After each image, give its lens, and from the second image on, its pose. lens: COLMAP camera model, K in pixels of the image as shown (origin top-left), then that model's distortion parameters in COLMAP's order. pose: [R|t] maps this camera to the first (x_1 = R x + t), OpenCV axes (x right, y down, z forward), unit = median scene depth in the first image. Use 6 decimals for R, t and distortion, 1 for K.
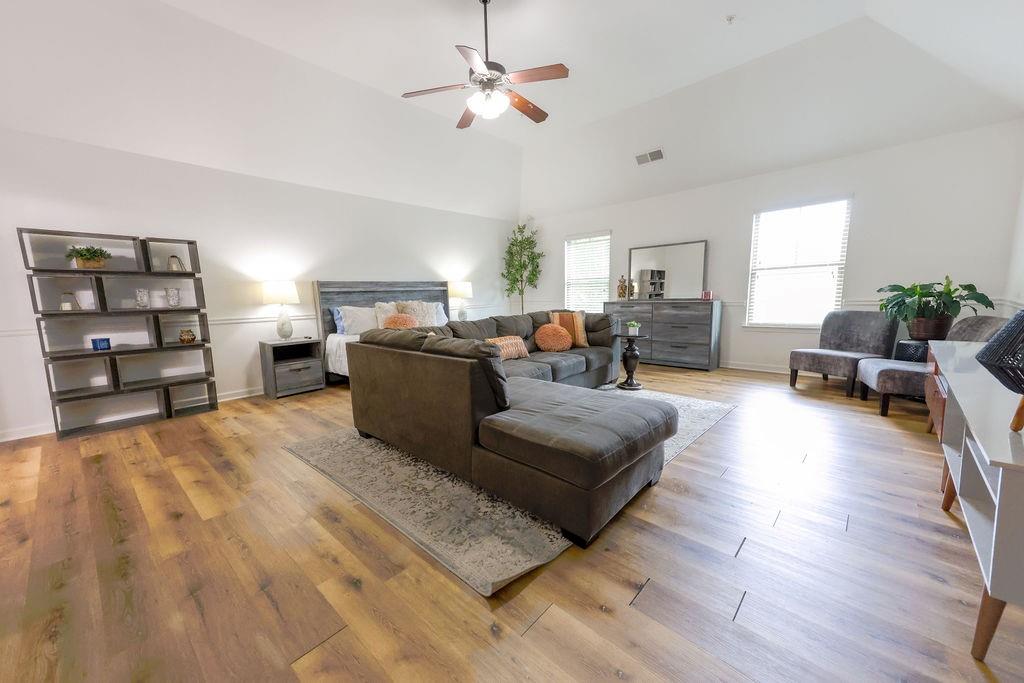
lens RADIAL K [[390.4, 0, 512.0], [0, 390.4, 341.5], [0, 0, 1]] dist [0.055857, -0.000024]
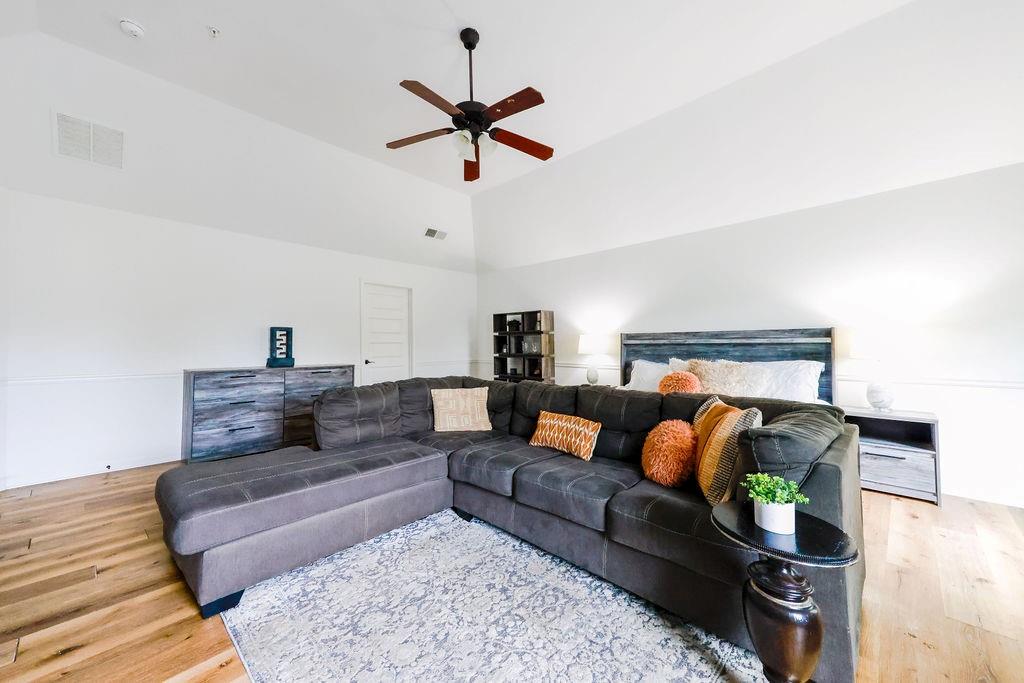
lens RADIAL K [[390.4, 0, 512.0], [0, 390.4, 341.5], [0, 0, 1]] dist [0.055857, -0.000024]
pose [[-0.019924, 0.017135, -0.999655, 0.514733], [-0.125749, 0.991870, 0.019508, -0.110687], [0.991862, 0.126094, -0.017607, 0.703389]]
